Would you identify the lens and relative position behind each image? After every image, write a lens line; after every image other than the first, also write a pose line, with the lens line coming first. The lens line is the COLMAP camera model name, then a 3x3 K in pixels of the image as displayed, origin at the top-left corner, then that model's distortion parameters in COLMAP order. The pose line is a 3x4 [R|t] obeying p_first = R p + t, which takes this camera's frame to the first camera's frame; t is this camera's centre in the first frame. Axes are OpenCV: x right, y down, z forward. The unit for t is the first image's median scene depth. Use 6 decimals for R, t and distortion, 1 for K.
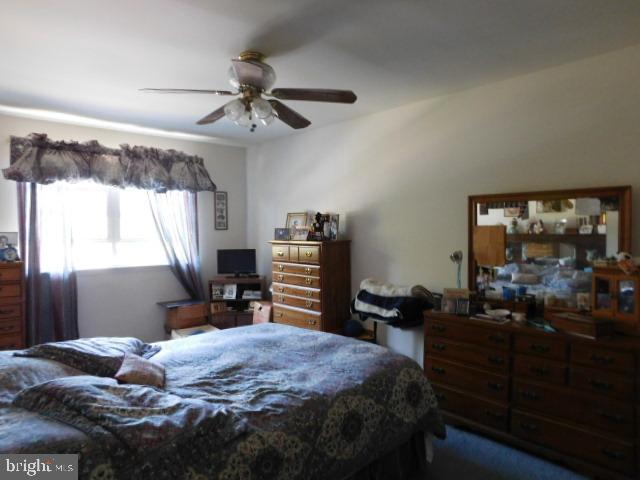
lens RADIAL K [[428.7, 0, 317.9], [0, 428.7, 241.8], [0, 0, 1]] dist [-0.051699, 0.006129]
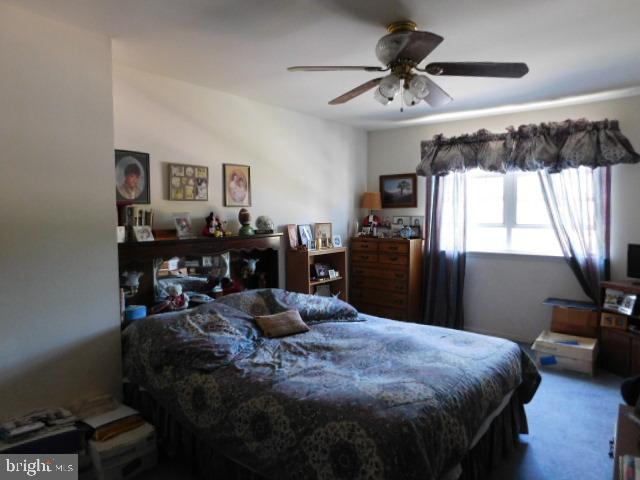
lens RADIAL K [[428.7, 0, 318.0], [0, 428.7, 235.8], [0, 0, 1]] dist [-0.051699, 0.006129]
pose [[0.147932, 0.059342, -0.987216, 0.458208], [-0.025071, 0.998102, 0.056240, -0.025776], [0.988680, 0.016431, 0.149139, 0.435960]]
